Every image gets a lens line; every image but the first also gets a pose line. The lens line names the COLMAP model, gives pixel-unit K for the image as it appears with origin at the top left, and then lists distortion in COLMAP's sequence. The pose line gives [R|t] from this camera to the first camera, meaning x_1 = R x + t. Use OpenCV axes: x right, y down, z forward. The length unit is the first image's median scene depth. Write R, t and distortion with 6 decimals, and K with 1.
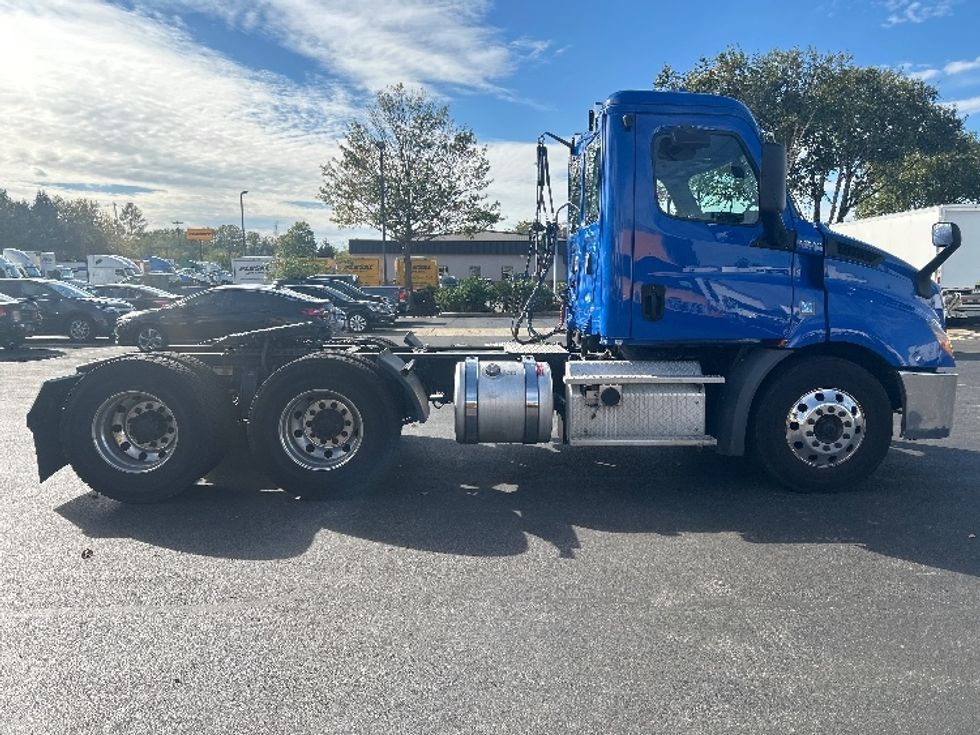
lens RADIAL K [[754.0, 0, 491.3], [0, 754.0, 381.8], [0, 0, 1]] dist [0.070283, -0.077024]
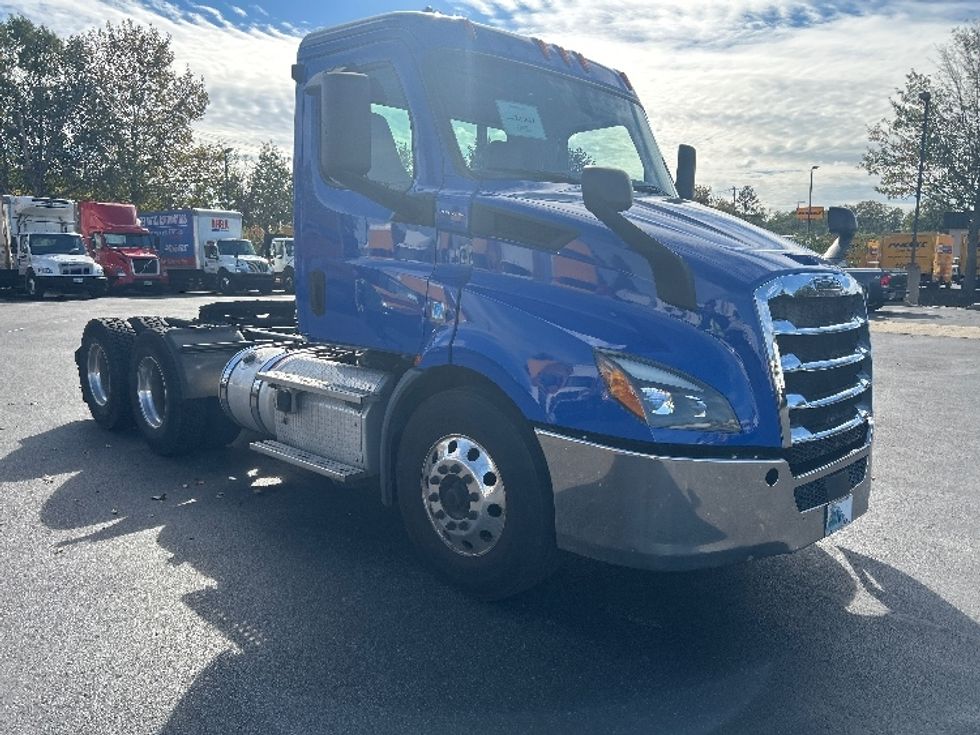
lens RADIAL K [[754.0, 0, 491.3], [0, 754.0, 381.8], [0, 0, 1]] dist [0.070283, -0.077024]
pose [[0.676570, 0.129429, -0.724915, 0.933519], [-0.110680, 0.991123, 0.073661, -0.090733], [0.728014, 0.030396, 0.684889, 0.570462]]
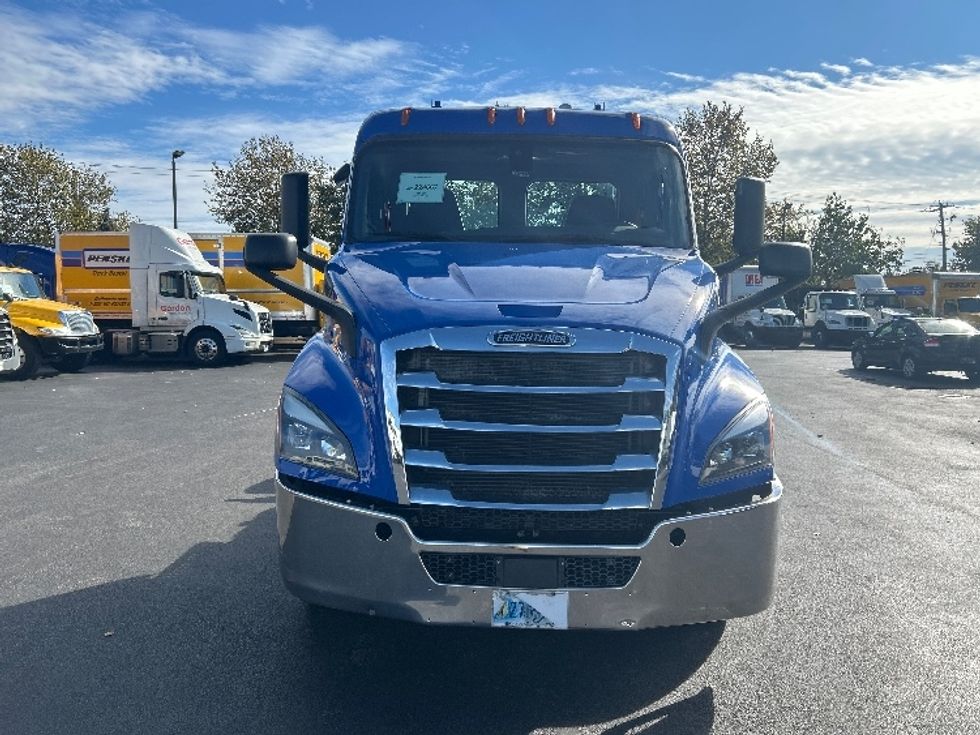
lens RADIAL K [[739.8, 0, 484.7], [0, 739.8, 367.7], [0, 0, 1]] dist [0.054546, -0.066884]
pose [[-0.069972, 0.082556, -0.994127, 1.197428], [-0.131402, 0.987123, 0.091223, -0.181984], [0.988857, 0.137013, -0.058223, 1.226454]]
